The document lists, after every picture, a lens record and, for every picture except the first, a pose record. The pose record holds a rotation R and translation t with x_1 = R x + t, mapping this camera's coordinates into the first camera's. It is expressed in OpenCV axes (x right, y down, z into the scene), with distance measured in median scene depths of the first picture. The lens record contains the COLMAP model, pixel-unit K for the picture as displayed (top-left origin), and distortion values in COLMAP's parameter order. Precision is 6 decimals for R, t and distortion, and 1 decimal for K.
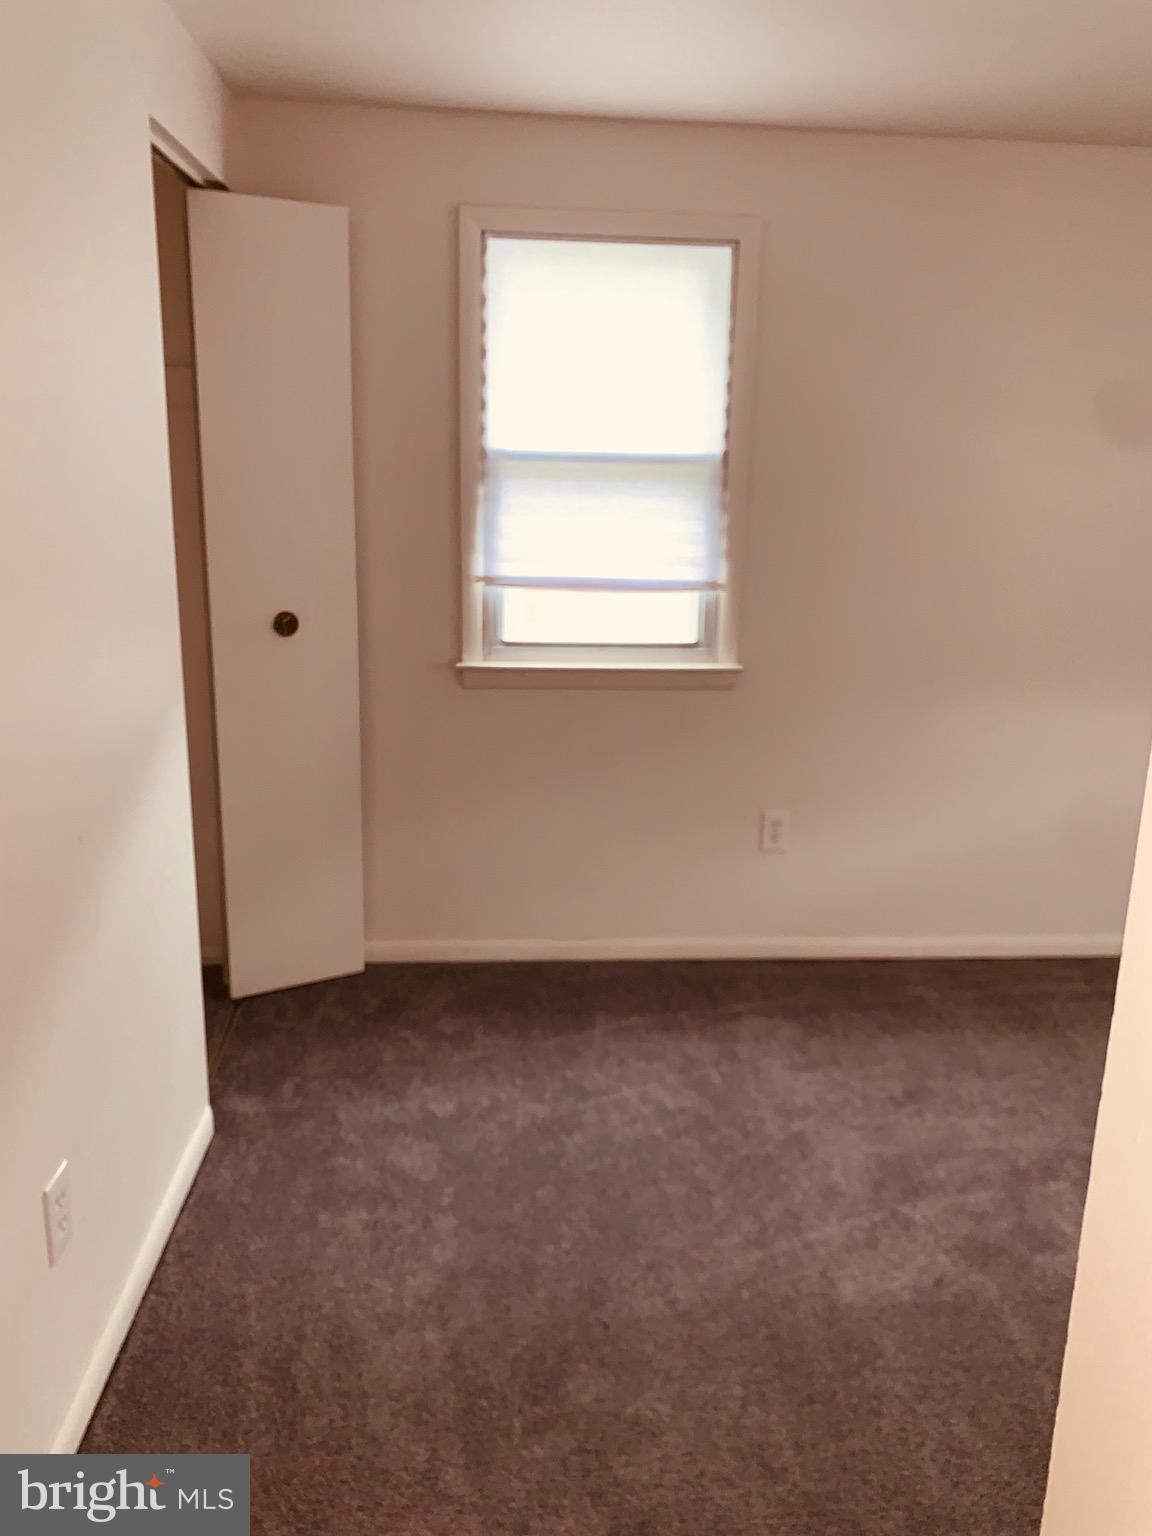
lens RADIAL K [[1170.3, 0, 582.1], [0, 1170.3, 765.2], [0, 0, 1]] dist [0.007149, -0.011307]
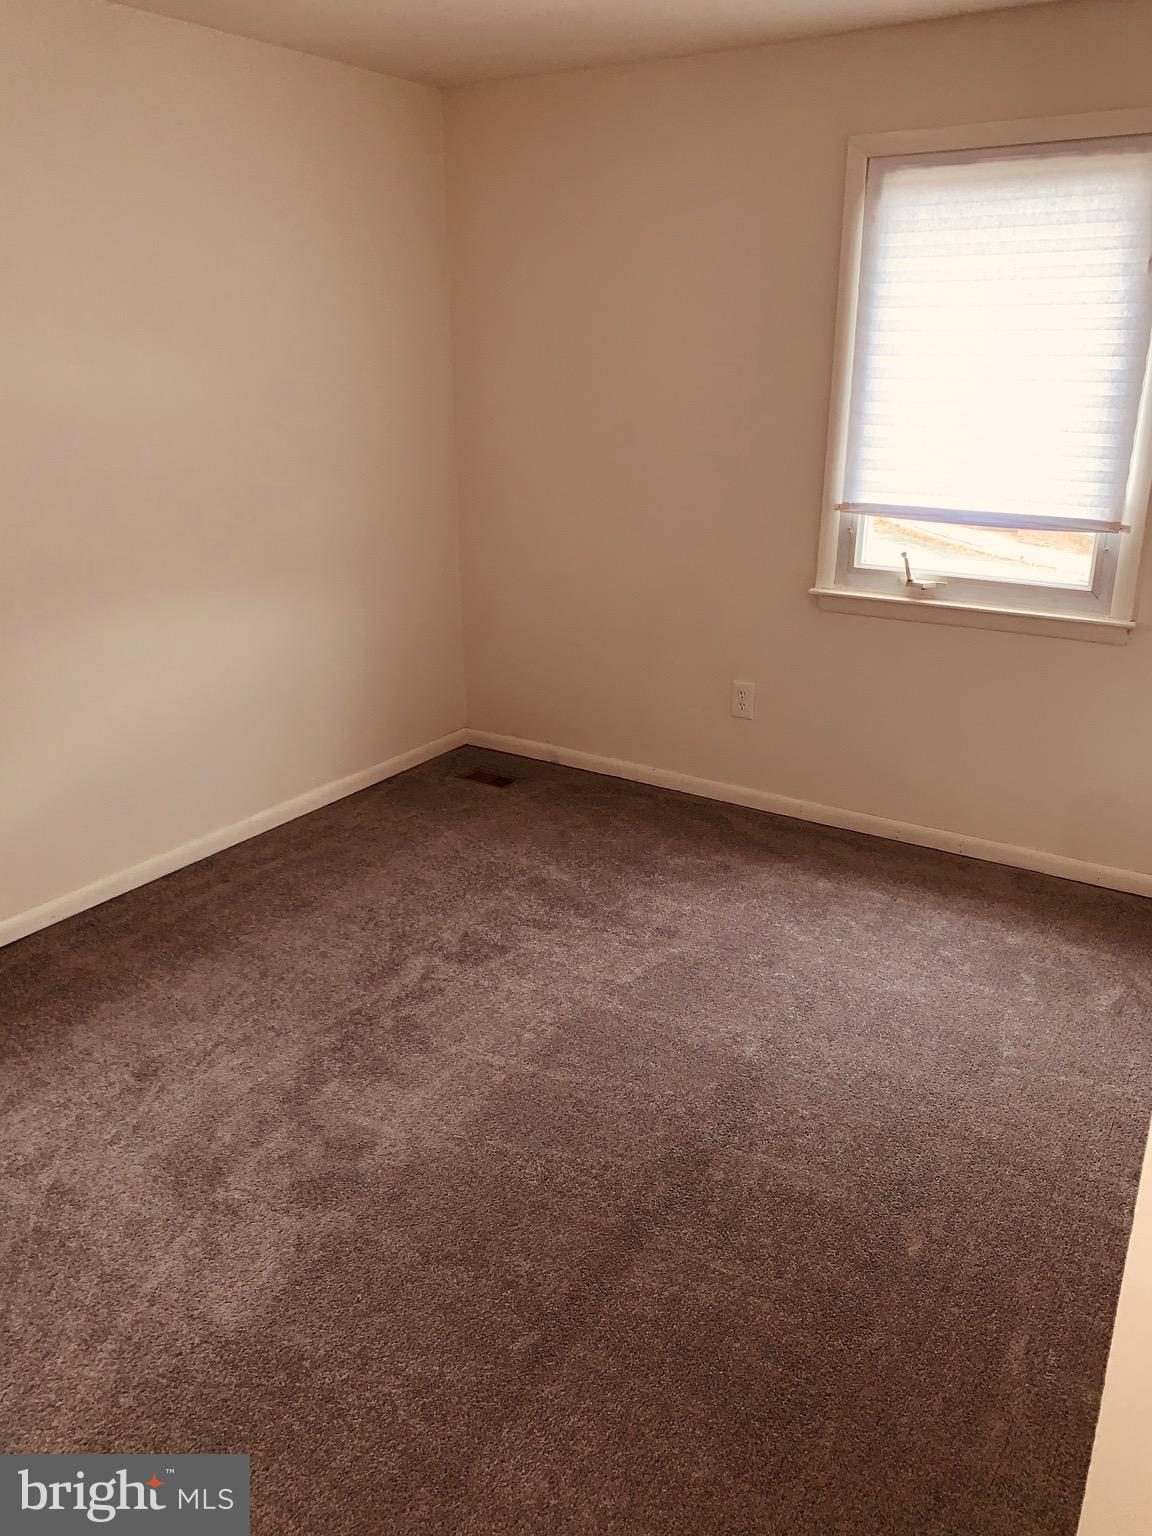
lens RADIAL K [[1170.3, 0, 576.0], [0, 1170.3, 772.1], [0, 0, 1]] dist [0.007149, -0.011307]
pose [[0.594038, -0.288232, 0.751026, -0.137516], [0.208768, 0.956856, 0.202098, -0.052756], [-0.776875, 0.036736, 0.628582, 0.207612]]
